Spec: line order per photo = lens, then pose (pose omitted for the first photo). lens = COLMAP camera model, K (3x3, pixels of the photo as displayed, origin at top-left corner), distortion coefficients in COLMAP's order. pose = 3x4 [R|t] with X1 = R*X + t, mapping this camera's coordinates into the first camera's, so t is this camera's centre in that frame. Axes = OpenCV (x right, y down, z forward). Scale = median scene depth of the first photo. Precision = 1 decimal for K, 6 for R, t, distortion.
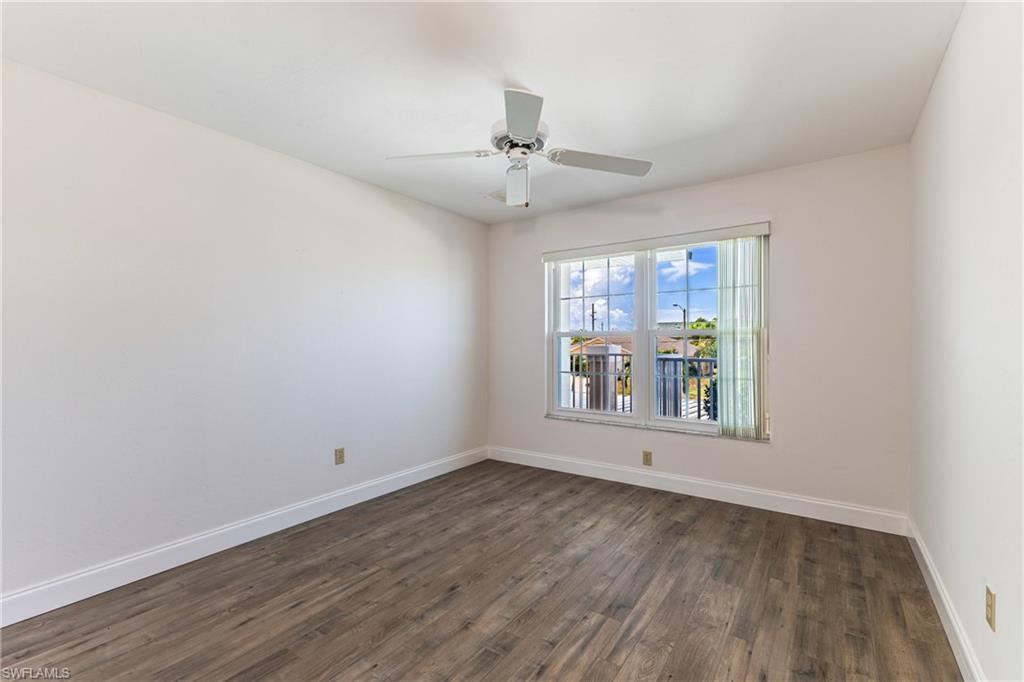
lens RADIAL K [[444.5, 0, 504.8], [0, 444.5, 338.0], [0, 0, 1]] dist [-0.013106, -0.000155]
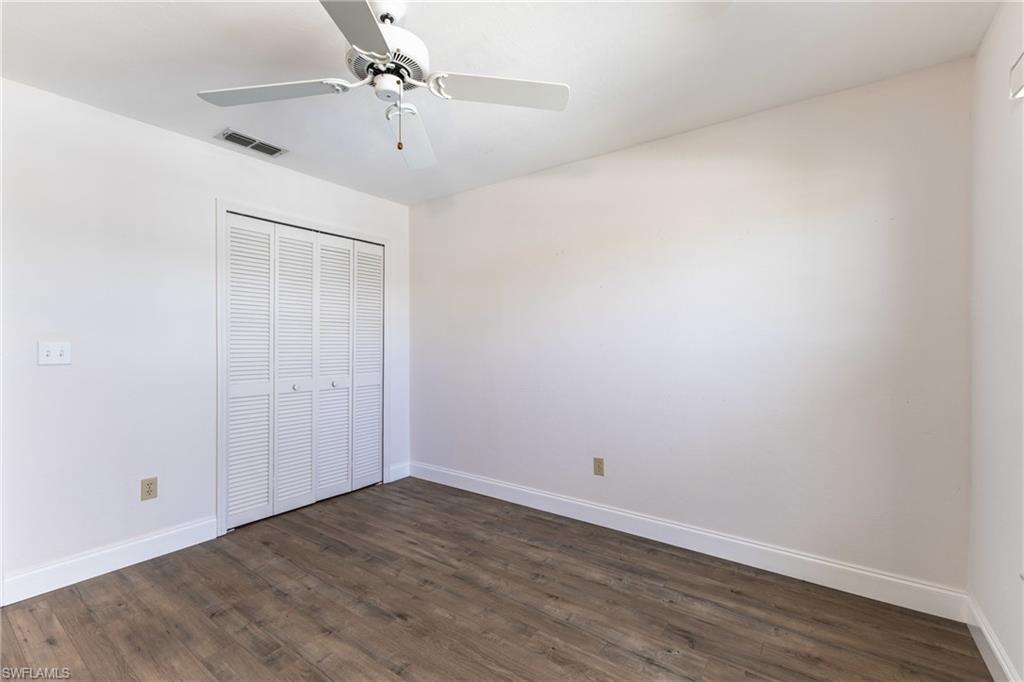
lens RADIAL K [[444.5, 0, 536.9], [0, 444.5, 340.2], [0, 0, 1]] dist [-0.013106, -0.000155]
pose [[0.048905, 0.010520, -0.998748, 0.659442], [-0.013786, 0.999856, 0.009857, 0.002126], [0.998708, 0.013287, 0.049043, 1.041735]]
